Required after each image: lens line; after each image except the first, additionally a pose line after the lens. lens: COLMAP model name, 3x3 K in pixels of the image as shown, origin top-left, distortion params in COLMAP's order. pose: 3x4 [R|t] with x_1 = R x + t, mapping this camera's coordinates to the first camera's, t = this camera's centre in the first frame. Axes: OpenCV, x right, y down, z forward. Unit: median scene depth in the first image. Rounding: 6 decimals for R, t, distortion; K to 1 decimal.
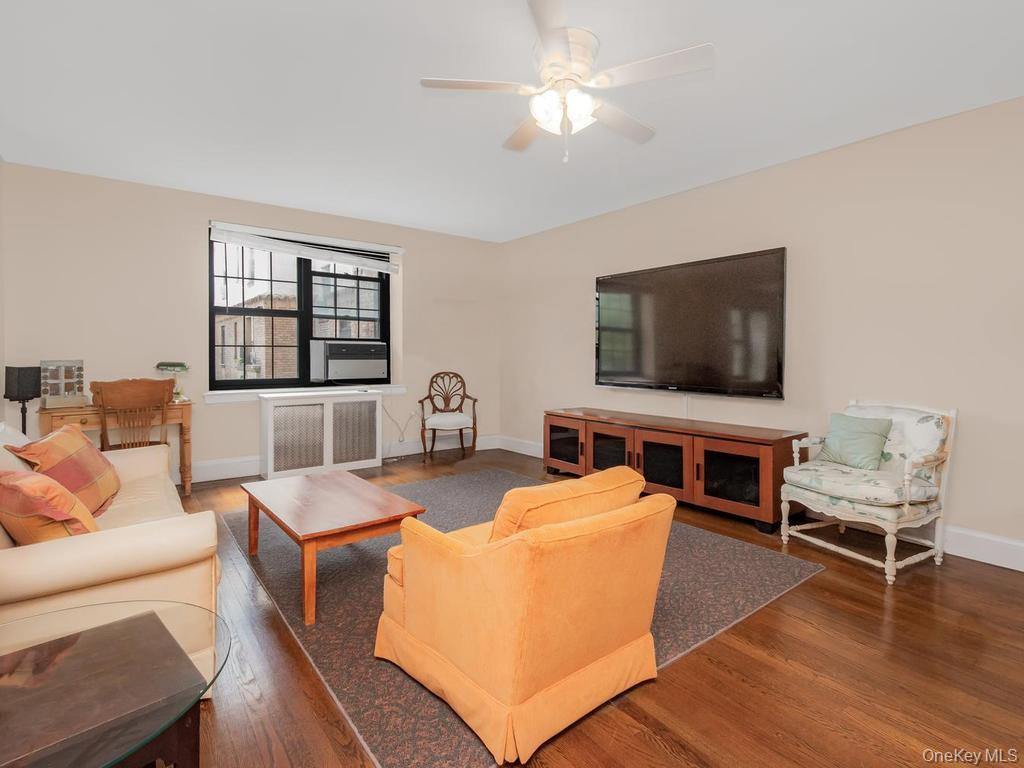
lens RADIAL K [[521.1, 0, 513.4], [0, 521.1, 350.8], [0, 0, 1]] dist [0.001463, -0.001358]
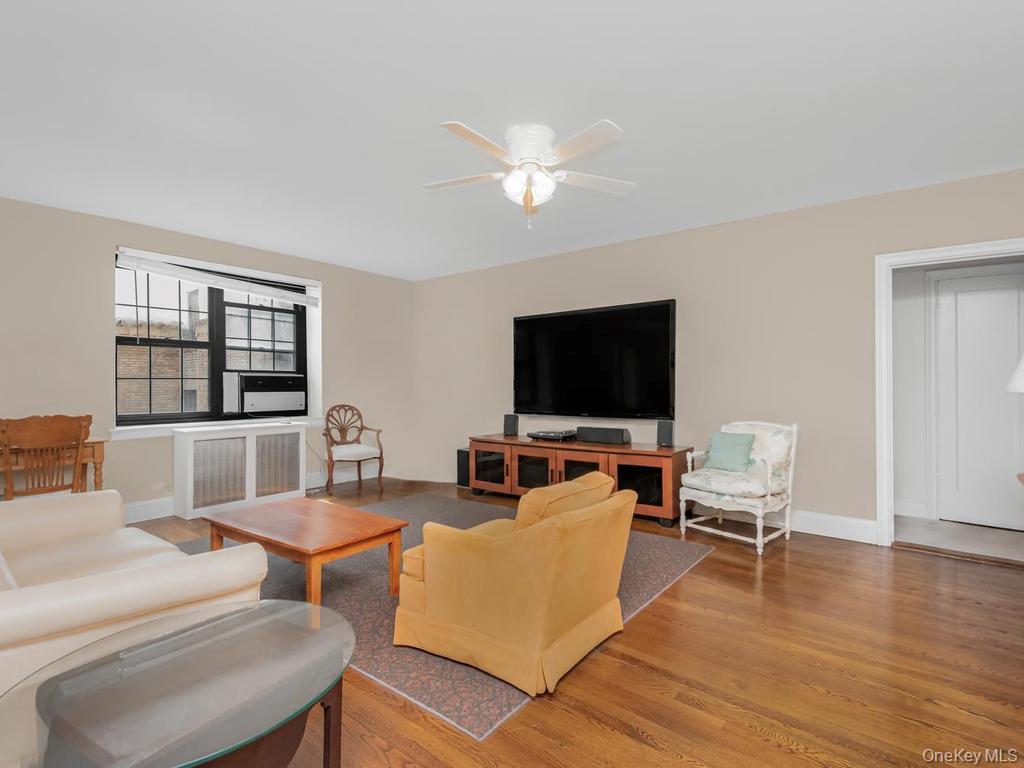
lens RADIAL K [[511.8, 0, 516.8], [0, 511.8, 374.7], [0, 0, 1]] dist [0.001041, -0.000351]
pose [[0.970638, 0.001187, 0.240542, -0.104300], [0.002331, 0.999895, -0.014337, -0.001088], [-0.240534, 0.014477, 0.970533, -0.072217]]
